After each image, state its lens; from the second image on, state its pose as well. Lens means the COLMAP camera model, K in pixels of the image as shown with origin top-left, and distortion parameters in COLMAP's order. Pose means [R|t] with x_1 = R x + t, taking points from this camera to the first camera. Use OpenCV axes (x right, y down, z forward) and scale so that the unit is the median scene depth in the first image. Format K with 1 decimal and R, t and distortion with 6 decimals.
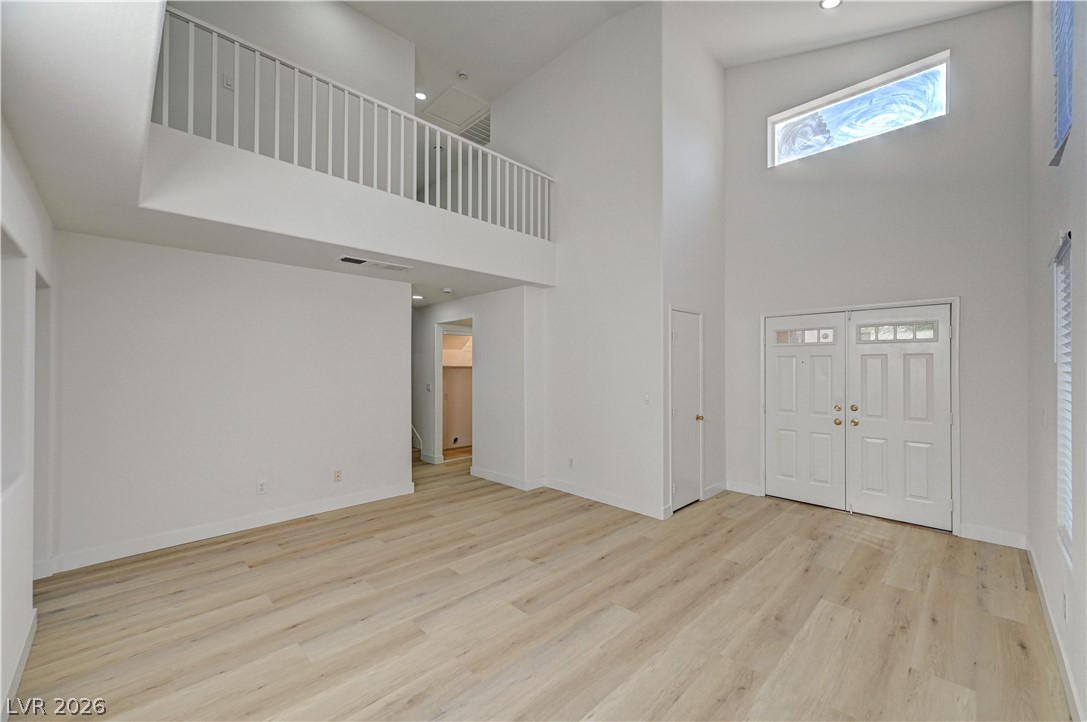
lens RADIAL K [[432.5, 0, 544.2], [0, 432.5, 365.6], [0, 0, 1]] dist [0.002156, 0.000659]
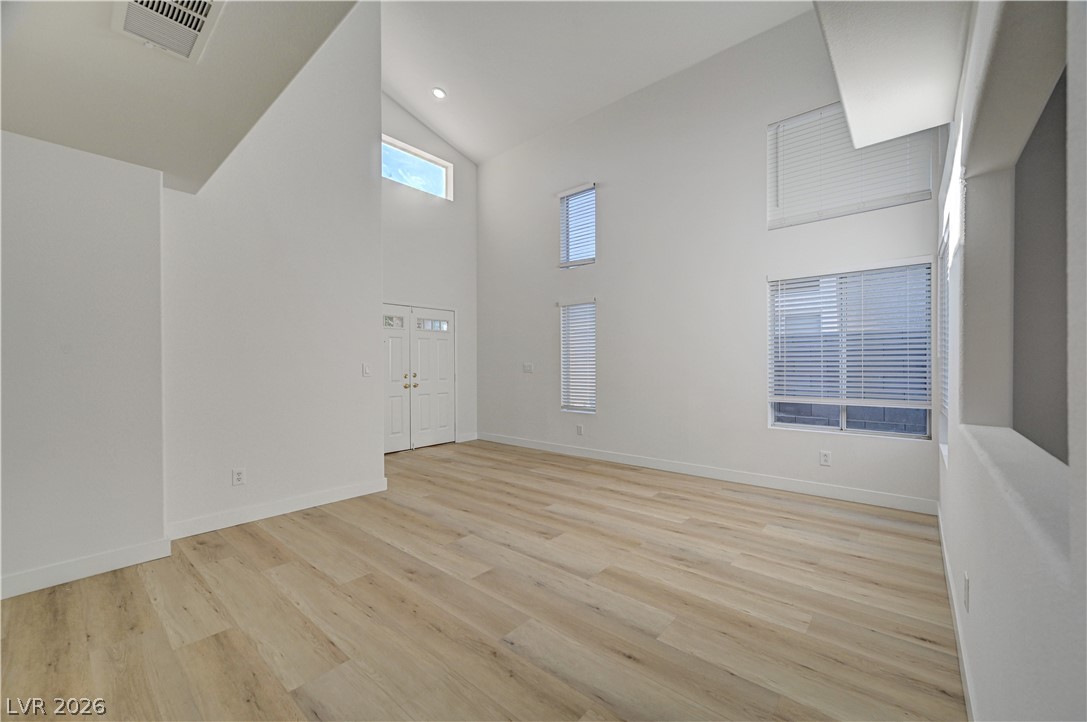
lens RADIAL K [[429.3, 0, 548.5], [0, 429.3, 366.3], [0, 0, 1]] dist [0.001718, 0.000121]
pose [[-0.083322, -0.006109, 0.996504, -0.999048], [0.000558, 0.999981, 0.006177, 0.081807], [-0.996523, 0.001071, -0.083317, 0.928862]]
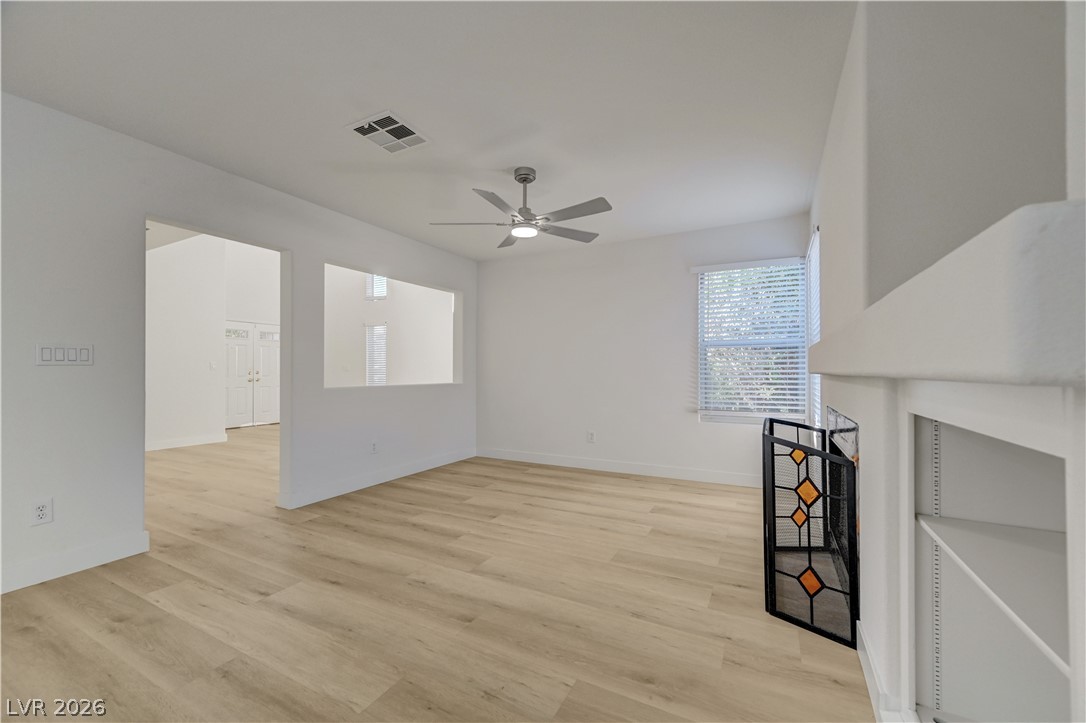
lens RADIAL K [[432.1, 0, 543.7], [0, 432.1, 366.1], [0, 0, 1]] dist [0.002156, 0.000659]
pose [[-0.296542, 0.013177, 0.954929, -2.151130], [-0.001090, 0.999899, -0.014136, 0.129551], [-0.955019, -0.005233, -0.296498, 0.454769]]
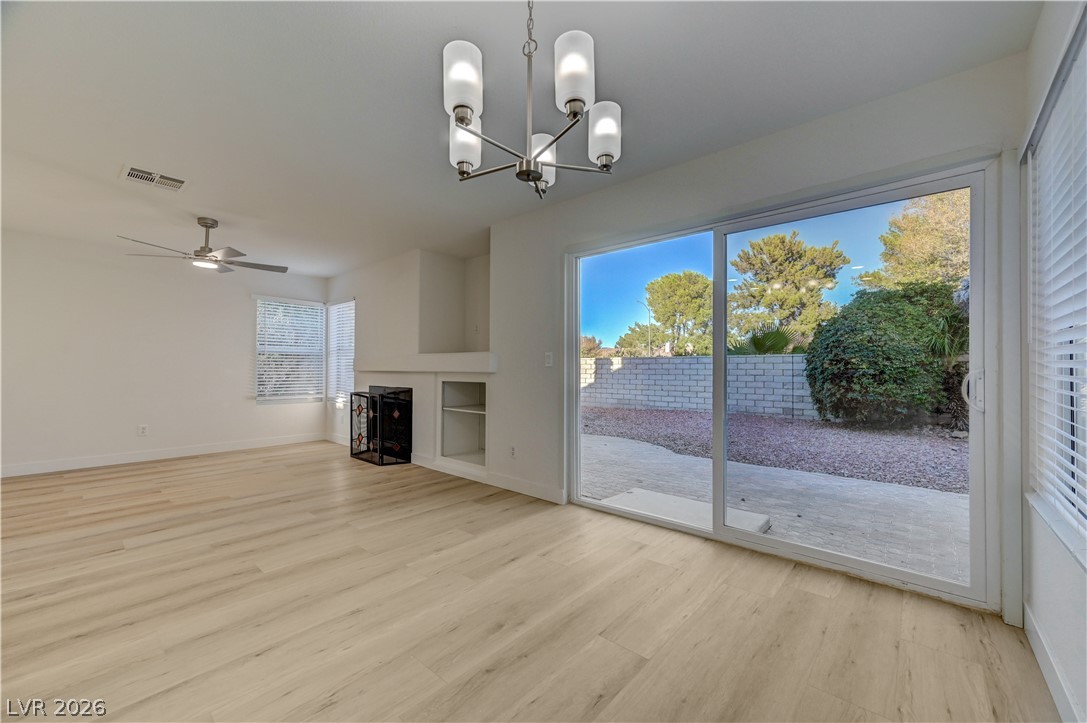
lens RADIAL K [[428.6, 0, 544.5], [0, 428.6, 365.5], [0, 0, 1]] dist [0.002535, 0.000421]
pose [[-0.997912, -0.003538, -0.064486, -2.140914], [-0.002701, 0.999911, -0.013060, 0.129634], [0.064526, -0.012859, -0.997833, 1.529775]]
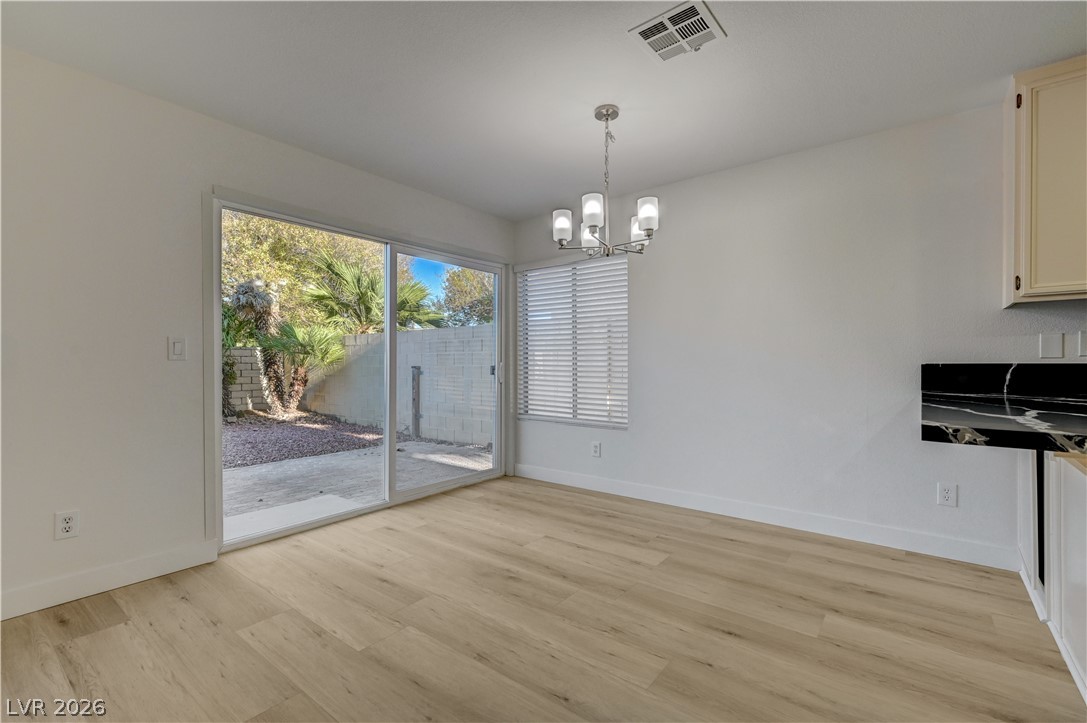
lens RADIAL K [[478.3, 0, 544.6], [0, 478.3, 365.1], [0, 0, 1]] dist [0.001479, 0.000936]
pose [[0.122260, 0.001827, -0.992496, -1.353830], [0.007173, 0.999971, 0.002724, 0.128828], [0.992472, -0.007452, 0.122243, 0.911186]]
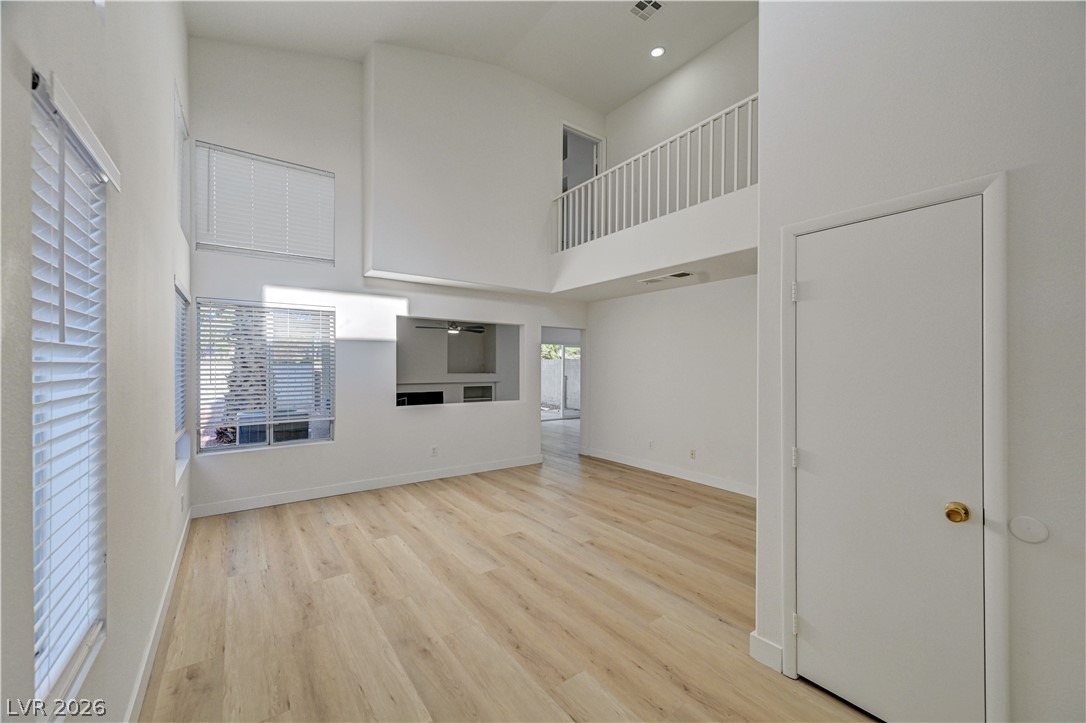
lens RADIAL K [[428.2, 0, 544.0], [0, 428.2, 365.5], [0, 0, 1]] dist [0.002535, 0.000421]
pose [[-0.158290, 0.000732, -0.987392, 1.082436], [0.002279, 0.999997, 0.000376, 0.010570], [0.987390, -0.002191, -0.158291, 1.102789]]
